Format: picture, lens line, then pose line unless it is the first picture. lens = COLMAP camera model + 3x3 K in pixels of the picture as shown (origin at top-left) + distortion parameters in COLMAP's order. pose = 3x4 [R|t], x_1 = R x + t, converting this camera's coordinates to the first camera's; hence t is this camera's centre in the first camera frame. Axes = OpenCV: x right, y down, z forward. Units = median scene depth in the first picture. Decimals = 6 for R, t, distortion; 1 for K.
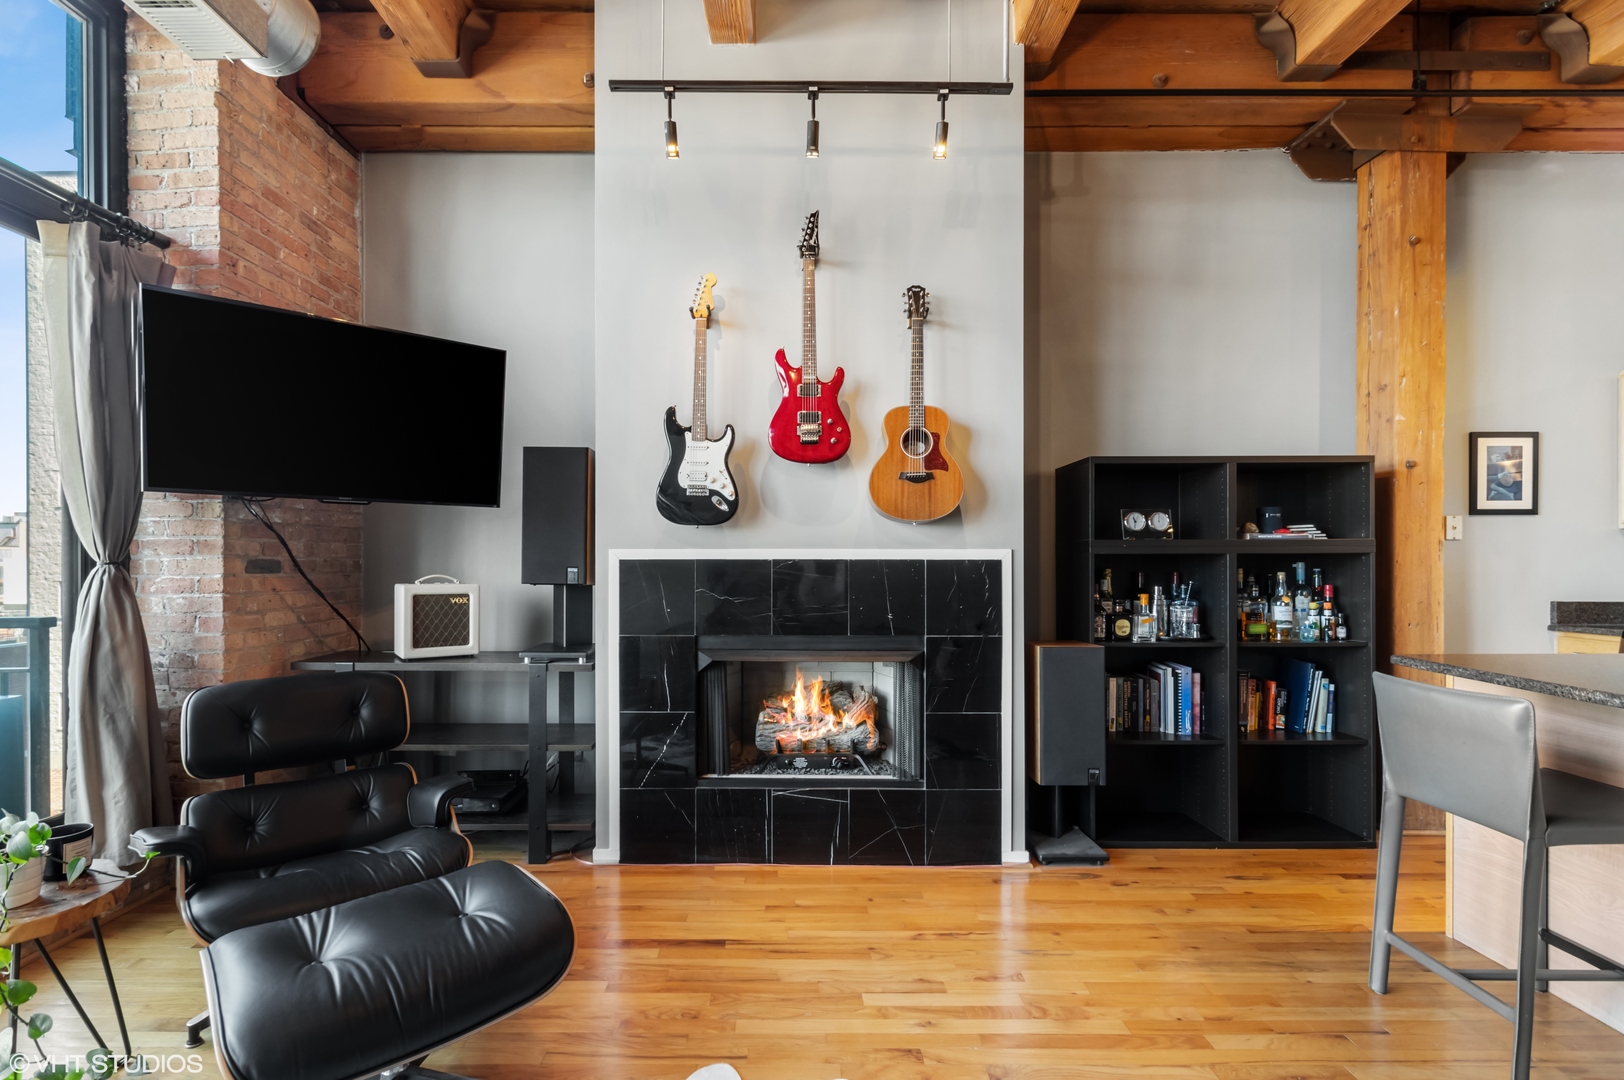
lens RADIAL K [[725.3, 0, 775.6], [0, 725.3, 564.8], [0, 0, 1]] dist [0.001090, -0.001362]
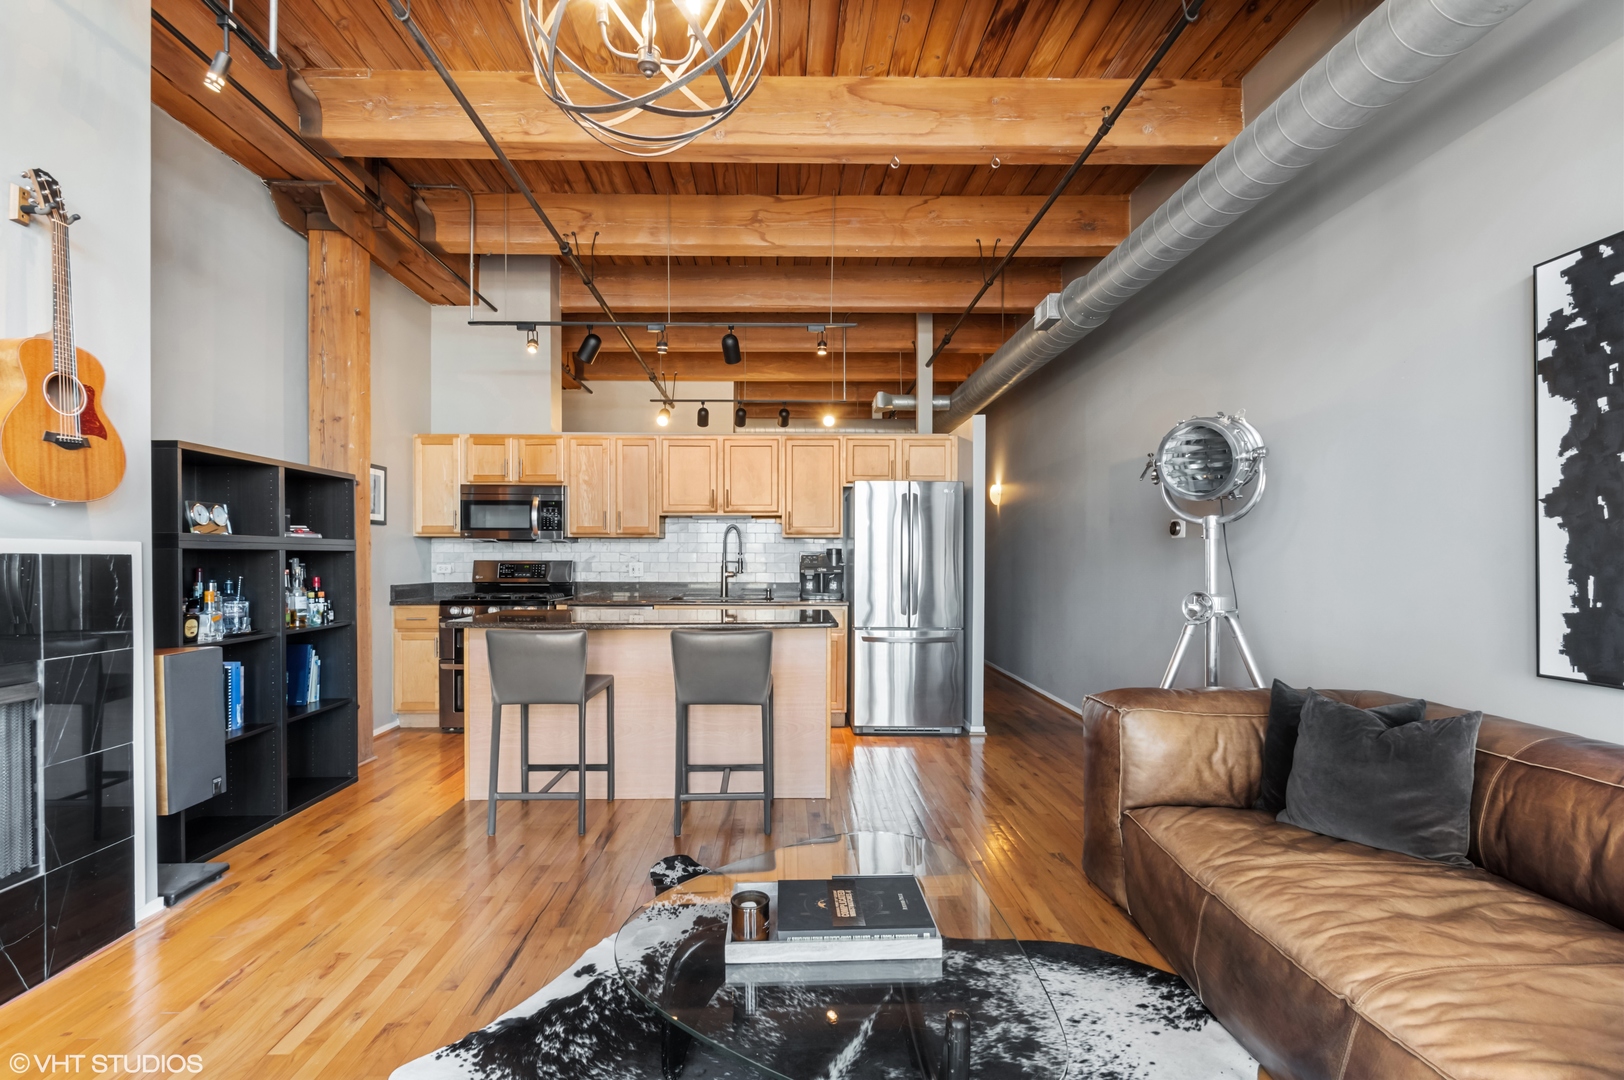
lens RADIAL K [[753.9, 0, 796.3], [0, 753.9, 560.7], [0, 0, 1]] dist [0.002946, -0.000882]
pose [[-0.027074, -0.003005, 0.999629, -0.538049], [0.002772, 0.999991, 0.003081, -0.000905], [-0.999630, 0.002854, -0.027065, 0.265029]]
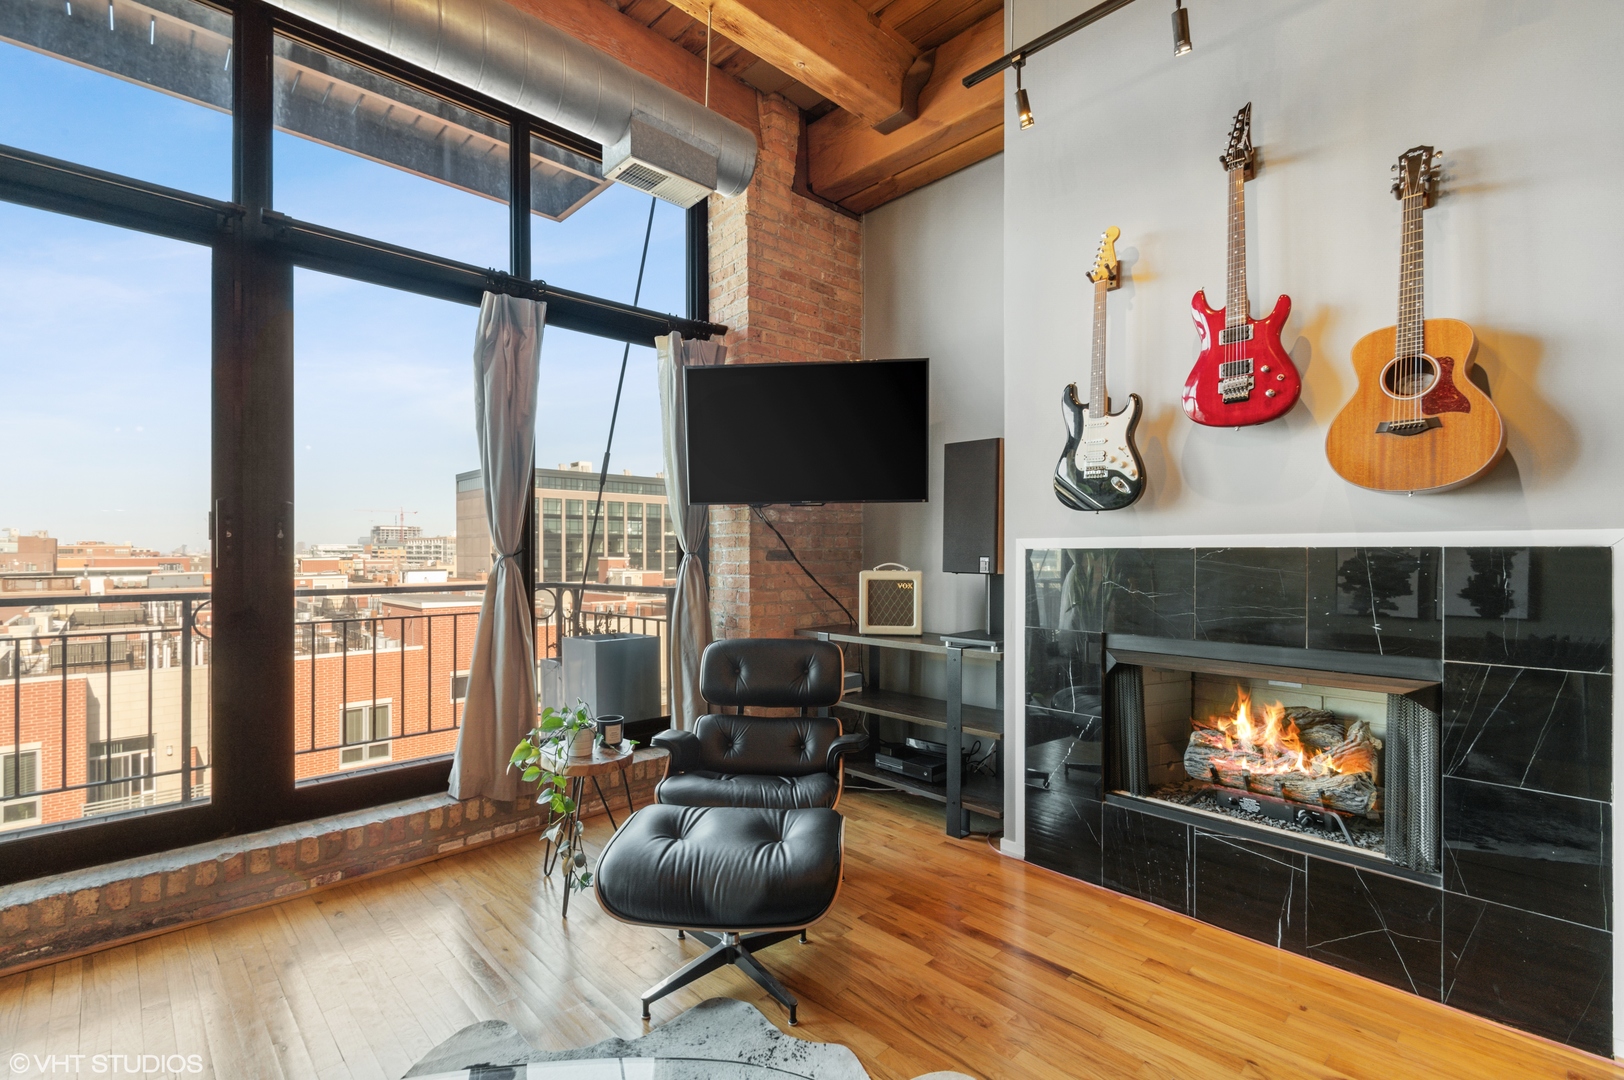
lens RADIAL K [[718.4, 0, 799.7], [0, 718.4, 553.1], [0, 0, 1]] dist [-0.003066, -0.000548]
pose [[0.693977, -0.000162, -0.719997, 0.260690], [-0.001104, 0.999999, -0.001290, -0.000261], [0.719996, 0.001690, 0.693976, 0.106504]]
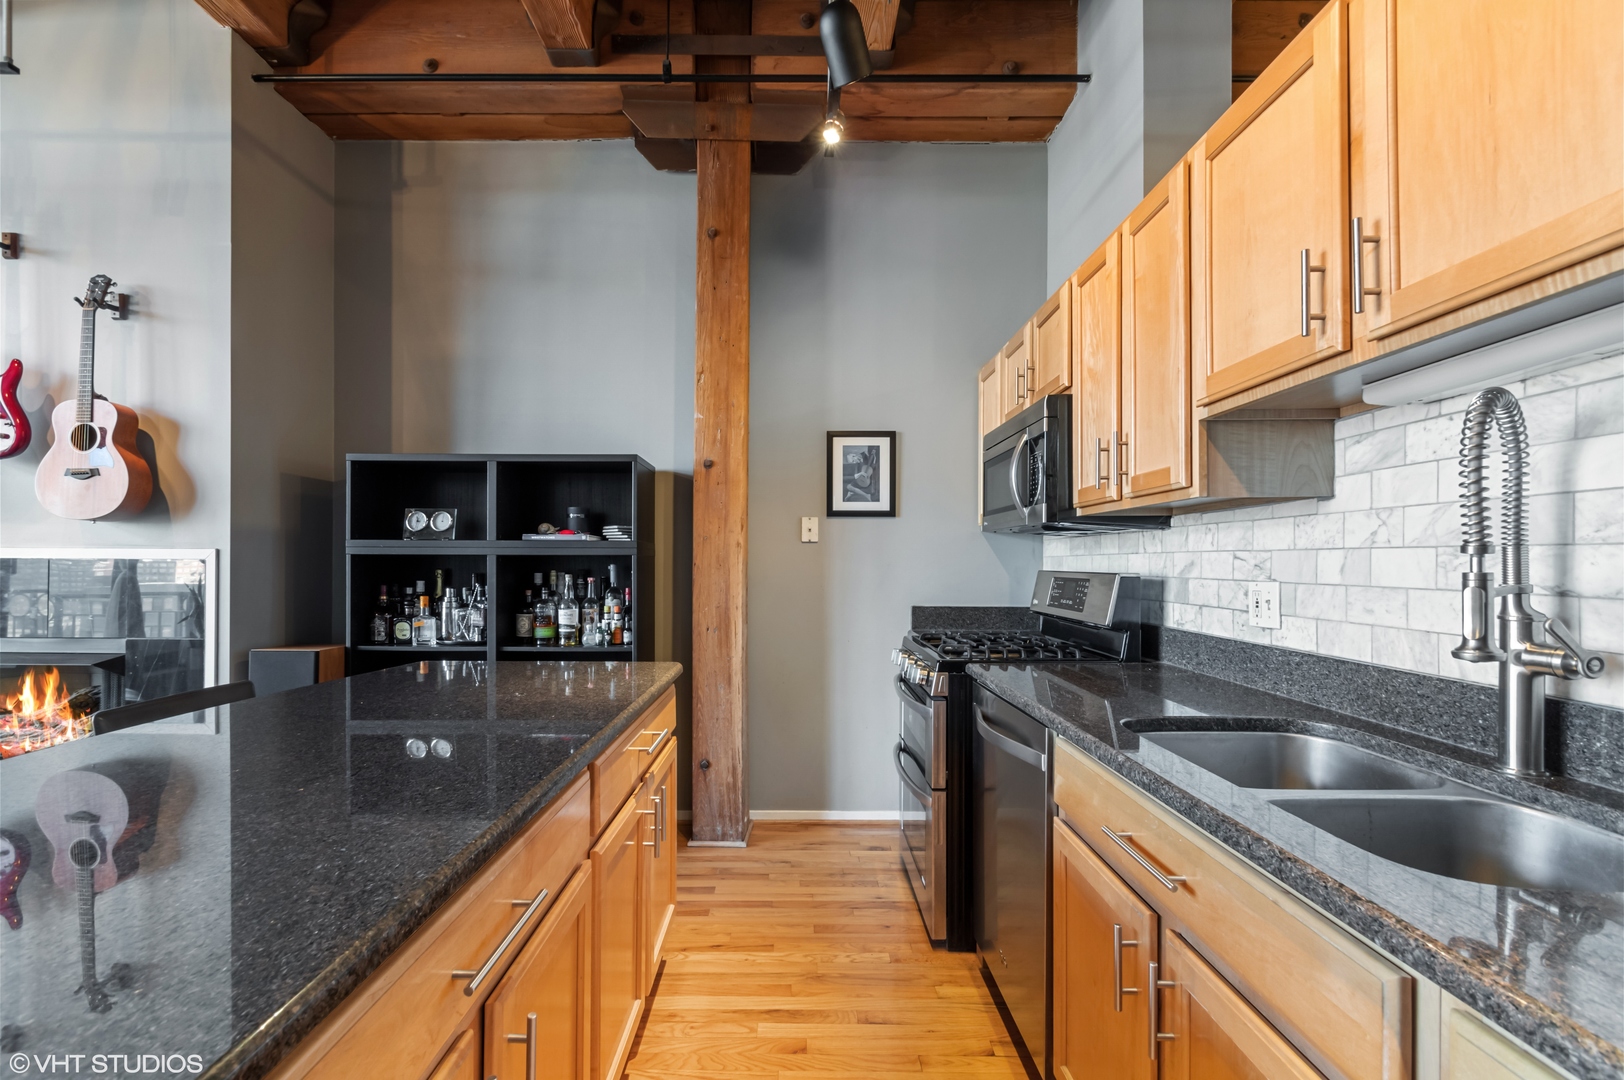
lens RADIAL K [[725.3, 0, 775.6], [0, 725.3, 564.8], [0, 0, 1]] dist [0.001090, -0.001362]
pose [[0.999981, 0.006077, -0.001376, 1.033660], [-0.006078, 0.999981, -0.001024, -0.003173], [0.001370, 0.001033, 0.999999, 0.034371]]
